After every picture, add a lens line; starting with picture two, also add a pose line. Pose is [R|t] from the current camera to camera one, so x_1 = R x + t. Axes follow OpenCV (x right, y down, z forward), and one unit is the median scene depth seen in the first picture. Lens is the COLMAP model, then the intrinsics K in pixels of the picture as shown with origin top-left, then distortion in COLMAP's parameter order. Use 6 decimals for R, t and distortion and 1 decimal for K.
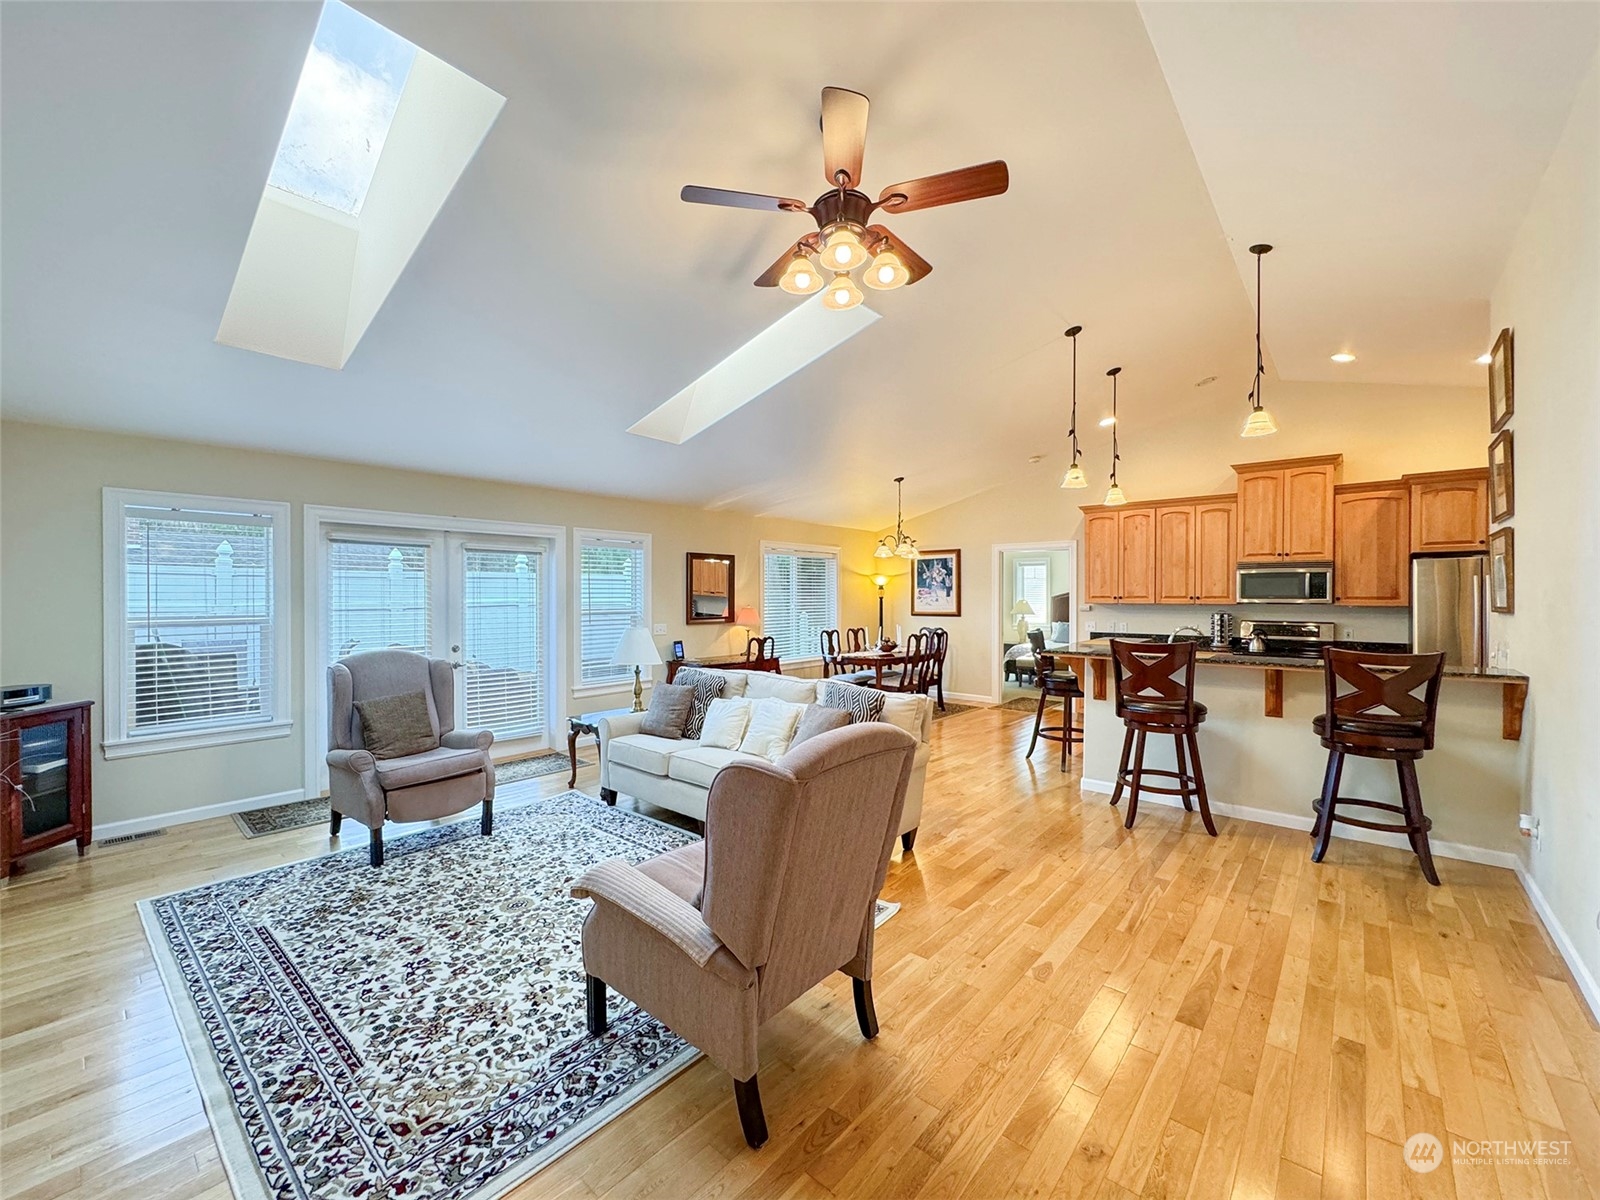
lens RADIAL K [[647.9, 0, 800.0], [0, 647.9, 600.0], [0, 0, 1]] dist [-0.002786, -0.000139]
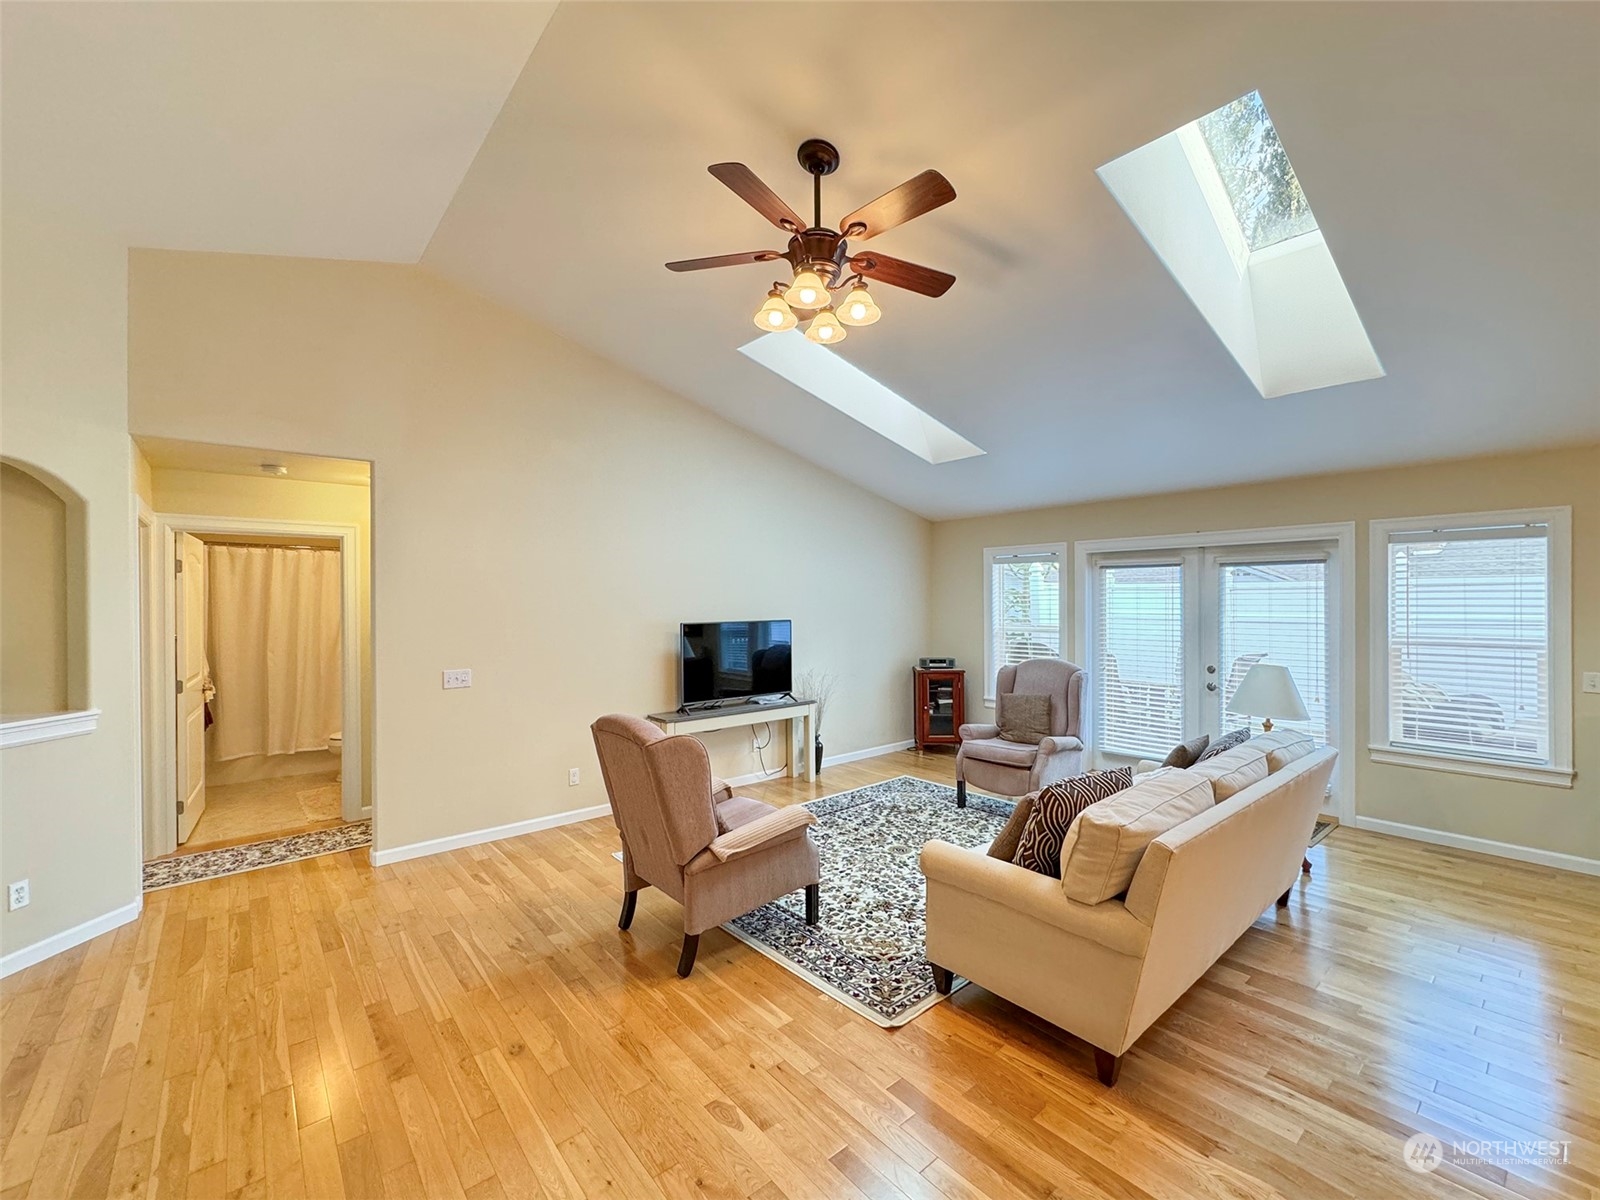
lens RADIAL K [[666.7, 0, 800.0], [0, 666.7, 600.0], [0, 0, 1]] dist [-0.001714, 0.000114]
pose [[-0.158539, 0.001719, -0.987351, 0.876493], [-0.000461, 0.999998, 0.001815, -0.047239], [0.987353, 0.000743, -0.158538, 0.920704]]
